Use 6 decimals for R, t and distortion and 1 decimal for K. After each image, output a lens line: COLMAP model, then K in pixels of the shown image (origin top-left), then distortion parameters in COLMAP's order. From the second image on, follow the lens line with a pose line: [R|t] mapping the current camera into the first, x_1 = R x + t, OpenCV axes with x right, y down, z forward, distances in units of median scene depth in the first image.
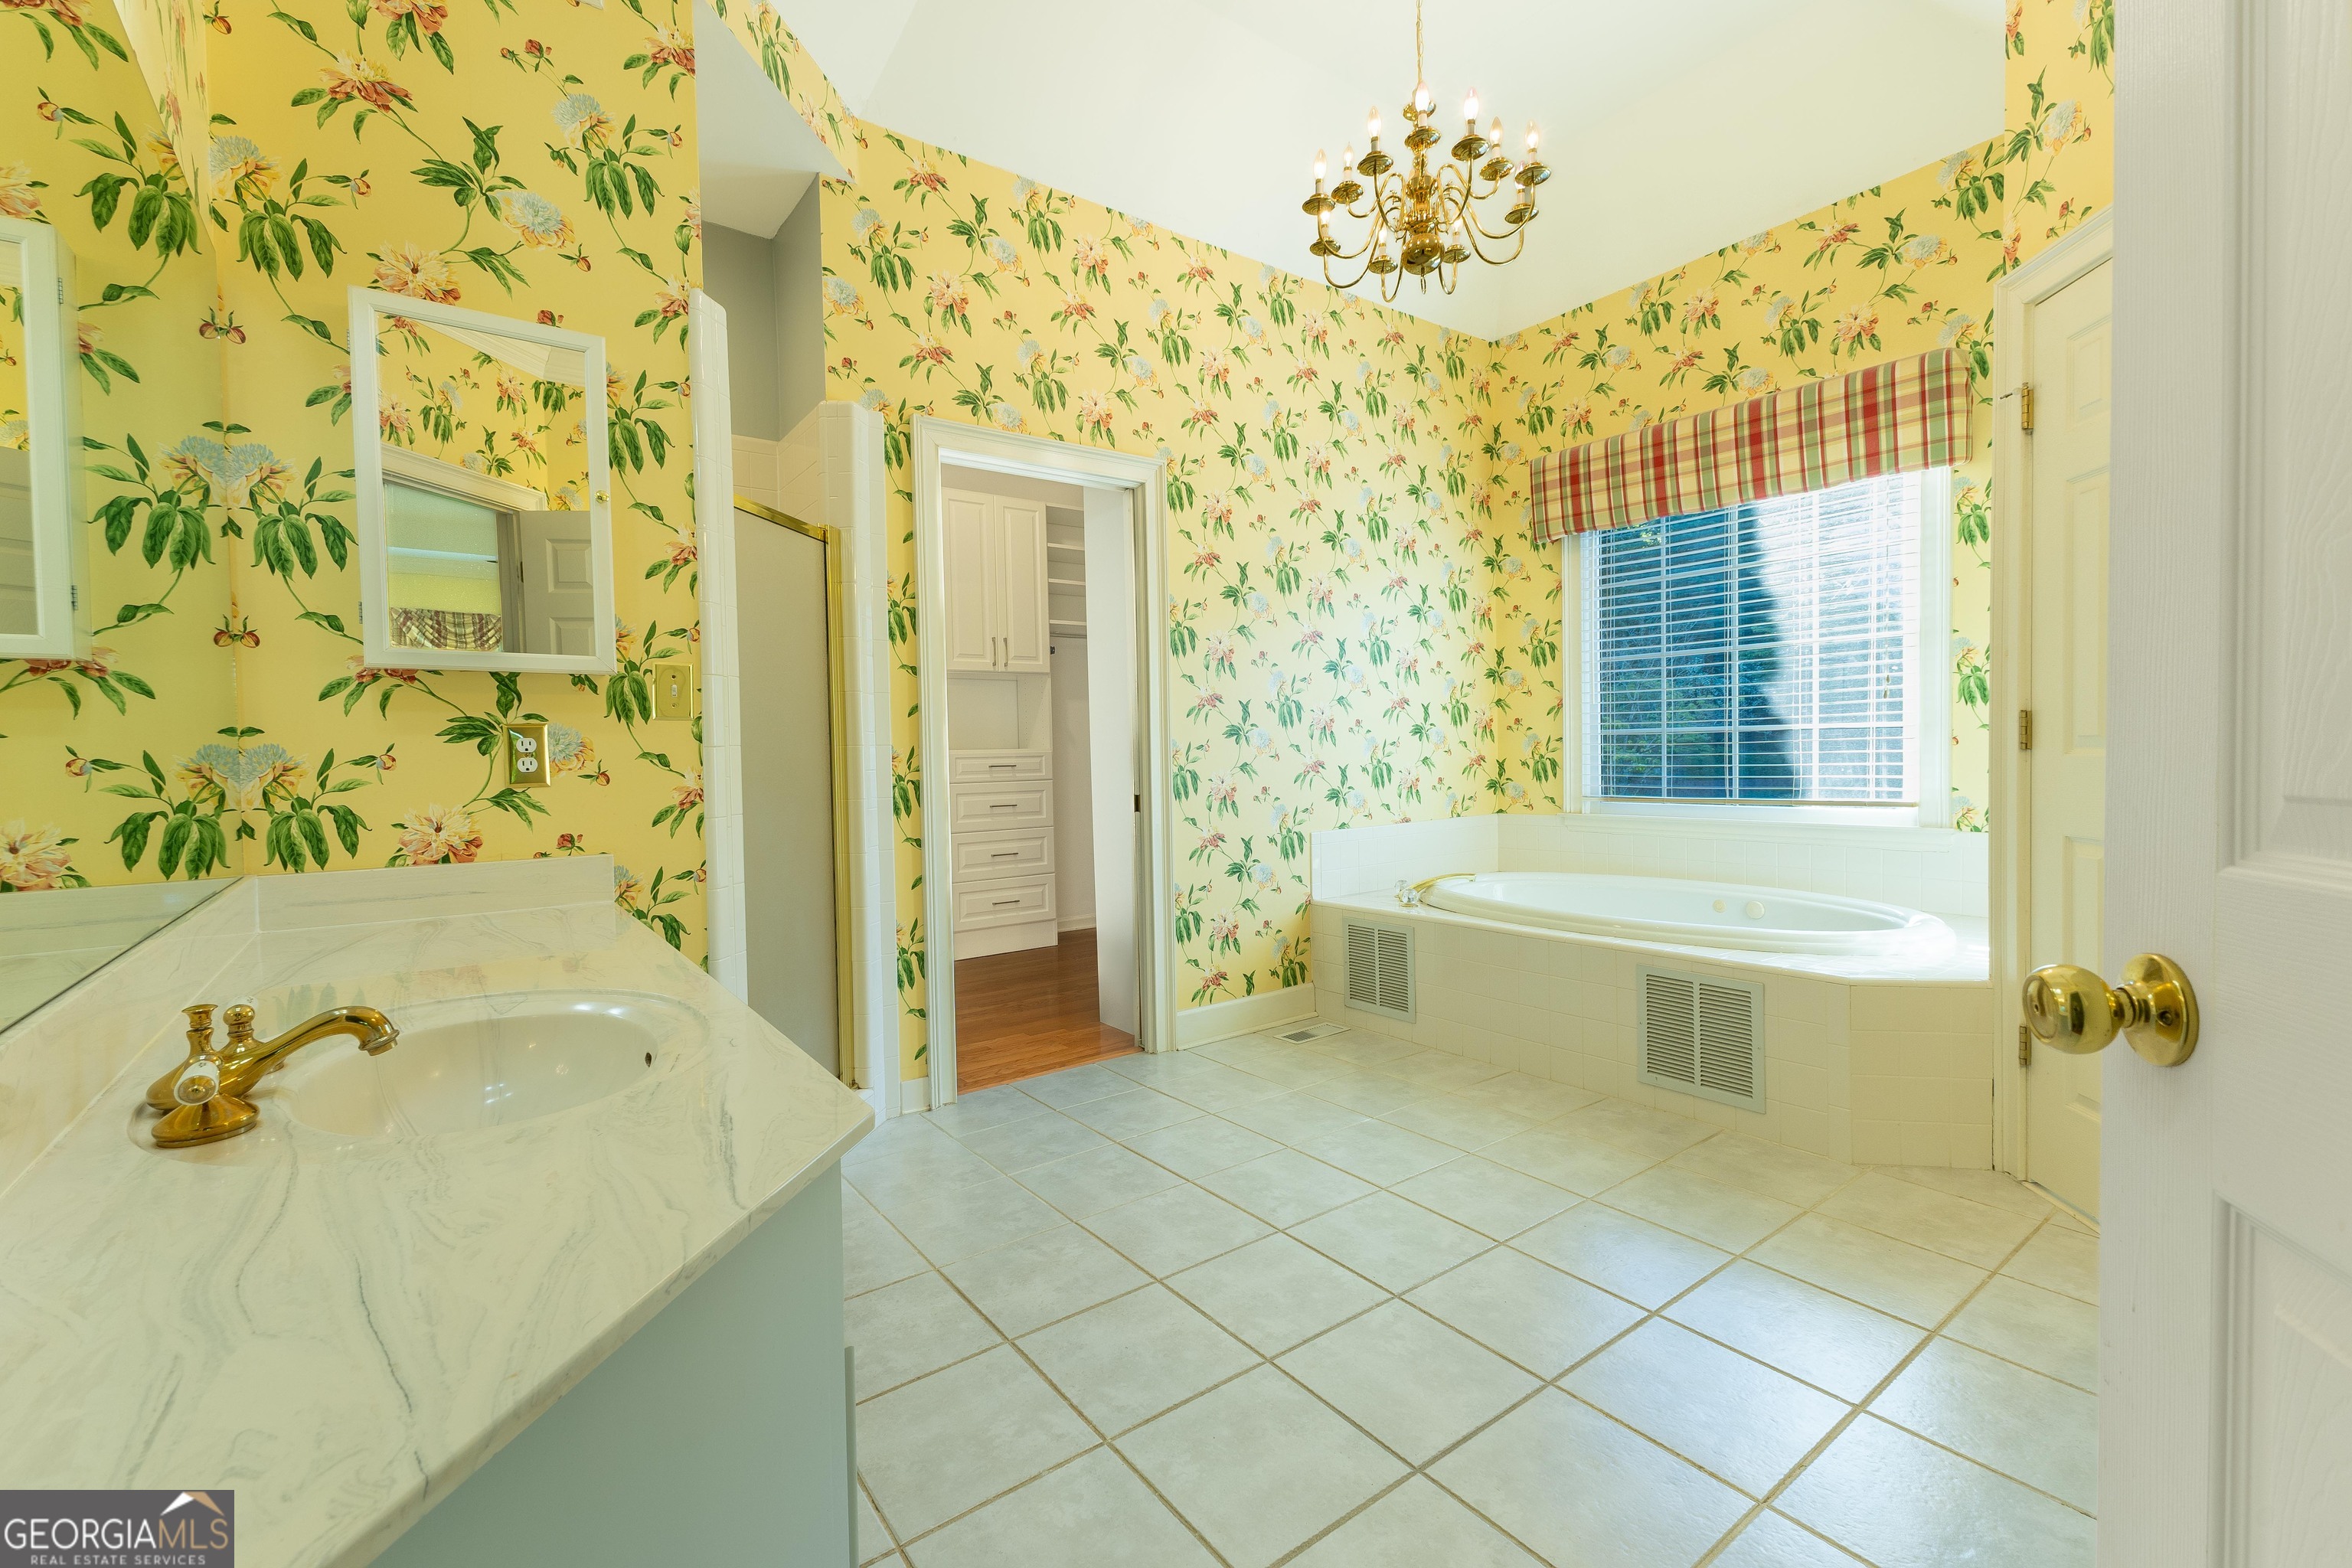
lens RADIAL K [[1004.0, 0, 1167.2], [0, 1004.0, 774.9], [0, 0, 1]] dist [0.008271, -0.001687]
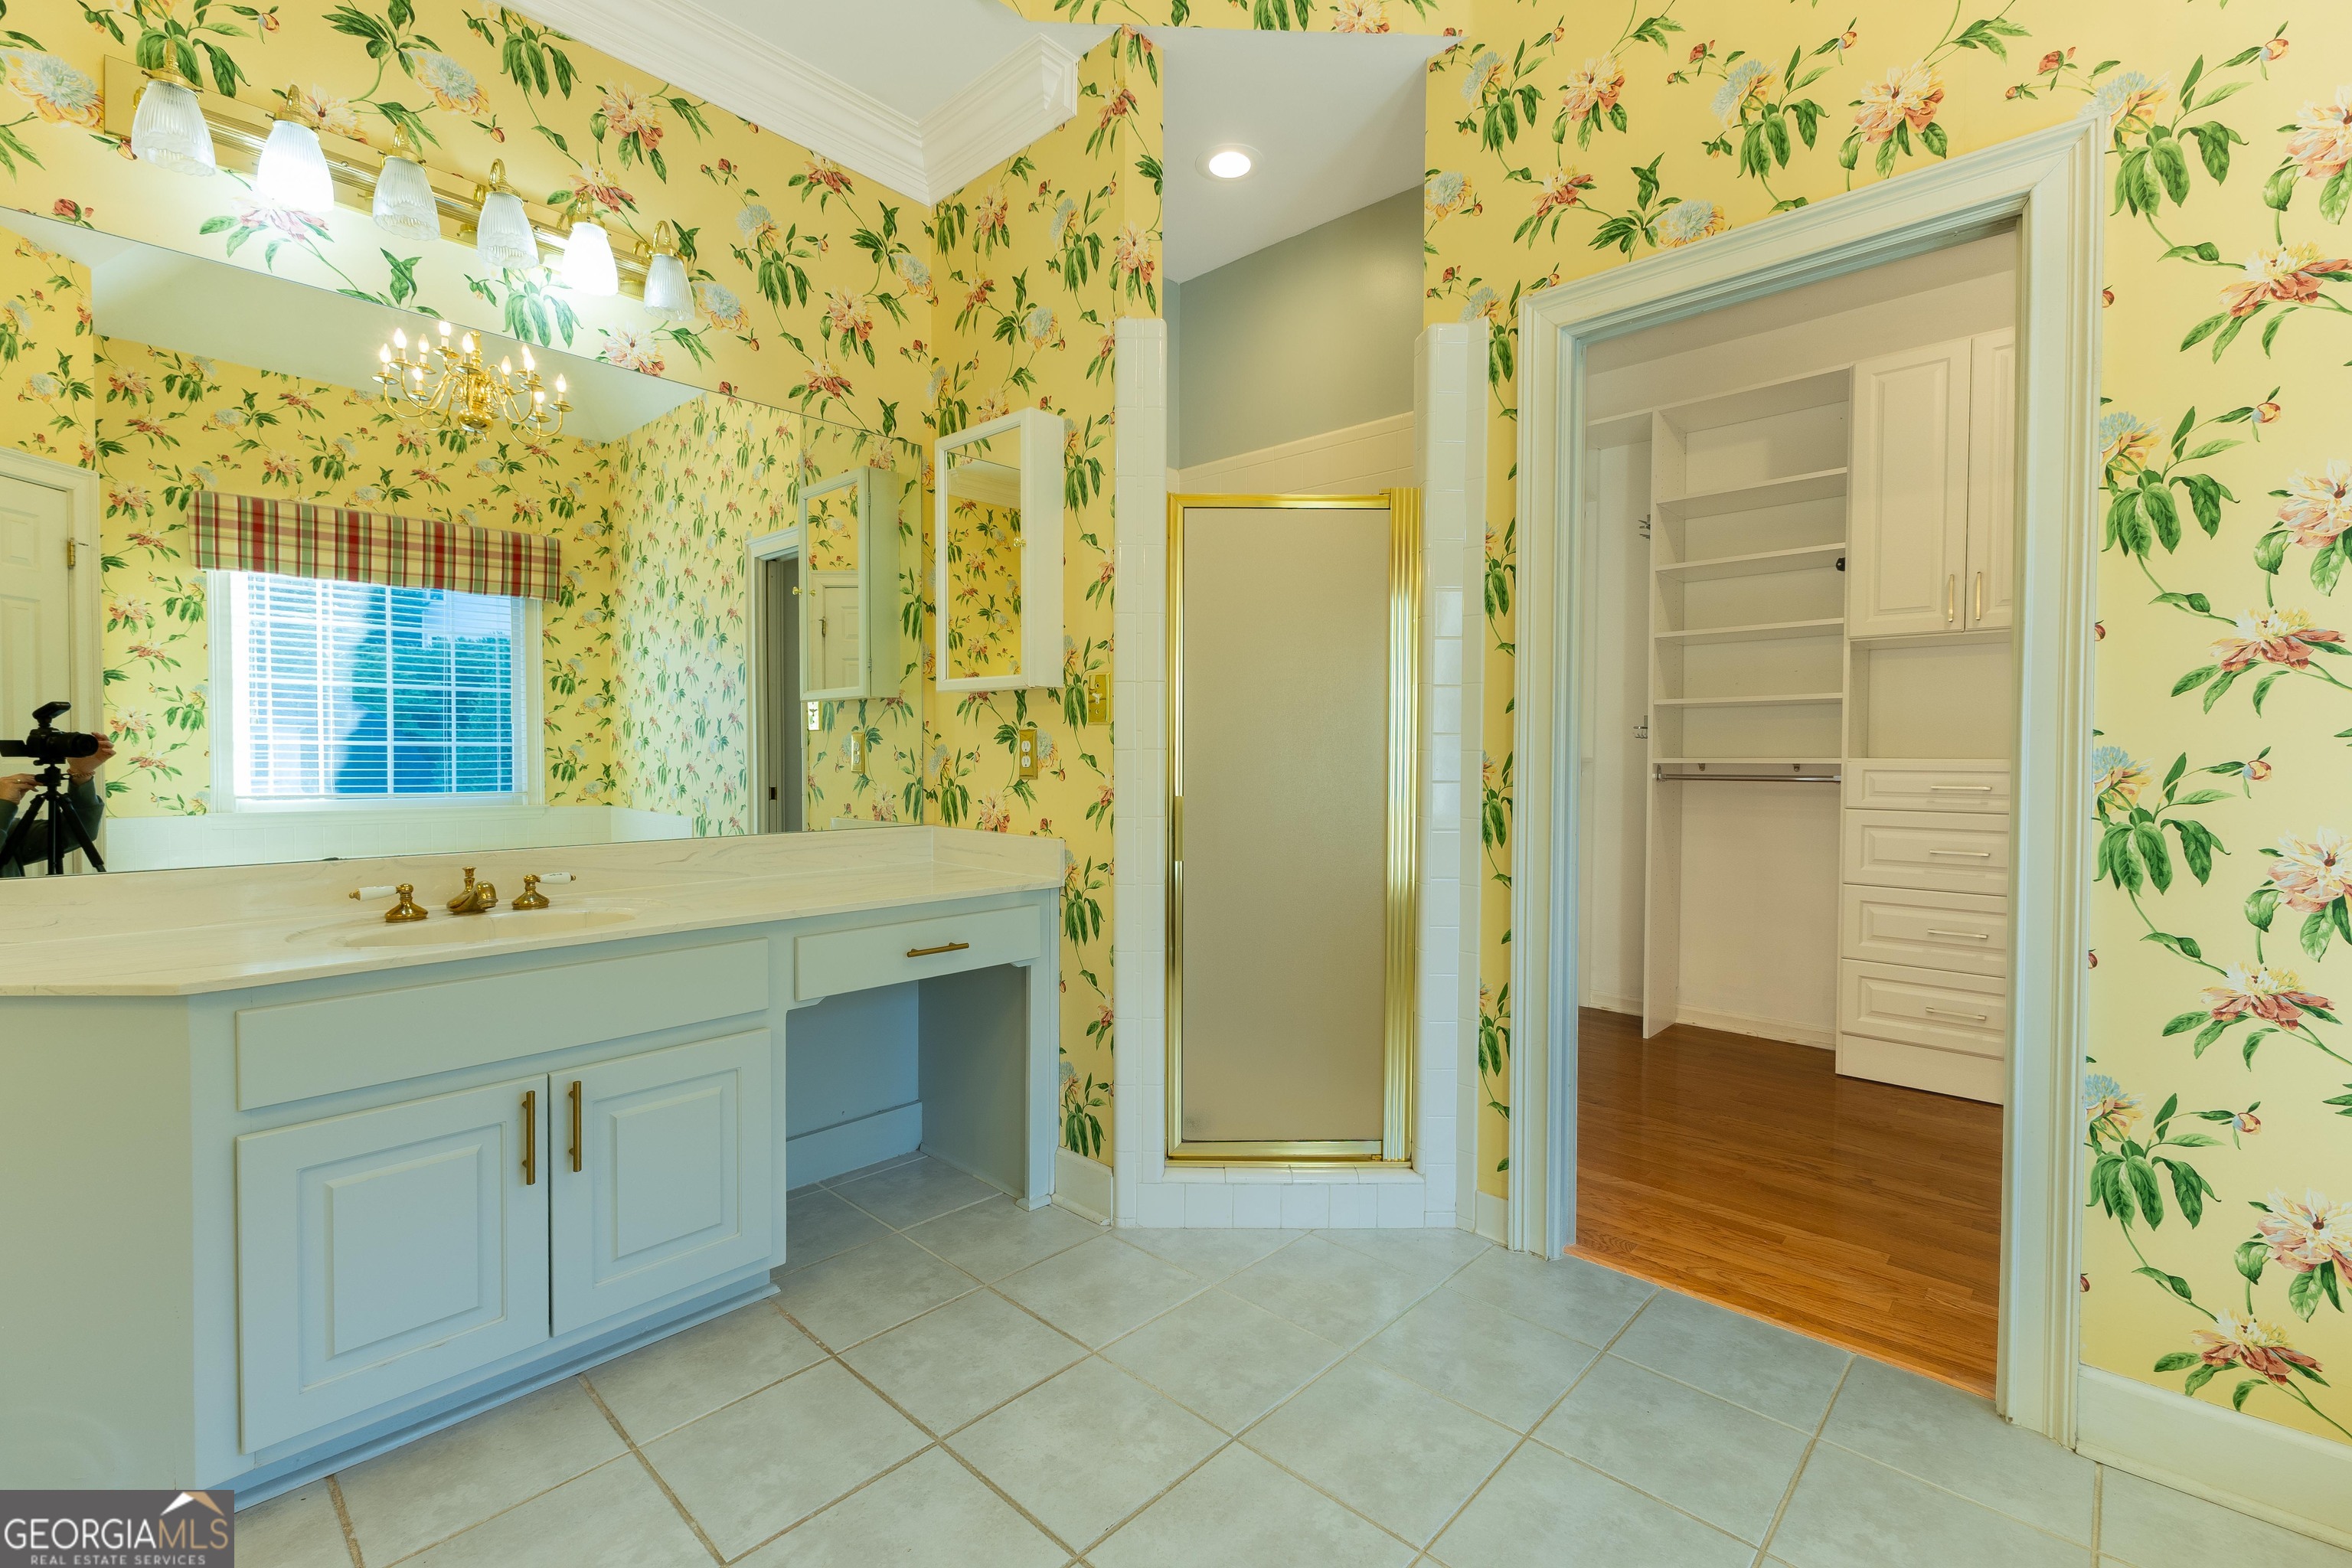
lens RADIAL K [[1004.0, 0, 1171.6], [0, 1004.0, 775.8], [0, 0, 1]] dist [0.008271, -0.001687]
pose [[0.187671, 0.040612, -0.981392, 0.617015], [-0.035019, 0.998786, 0.034635, -0.040196], [0.981607, 0.027868, 0.188866, 0.887235]]
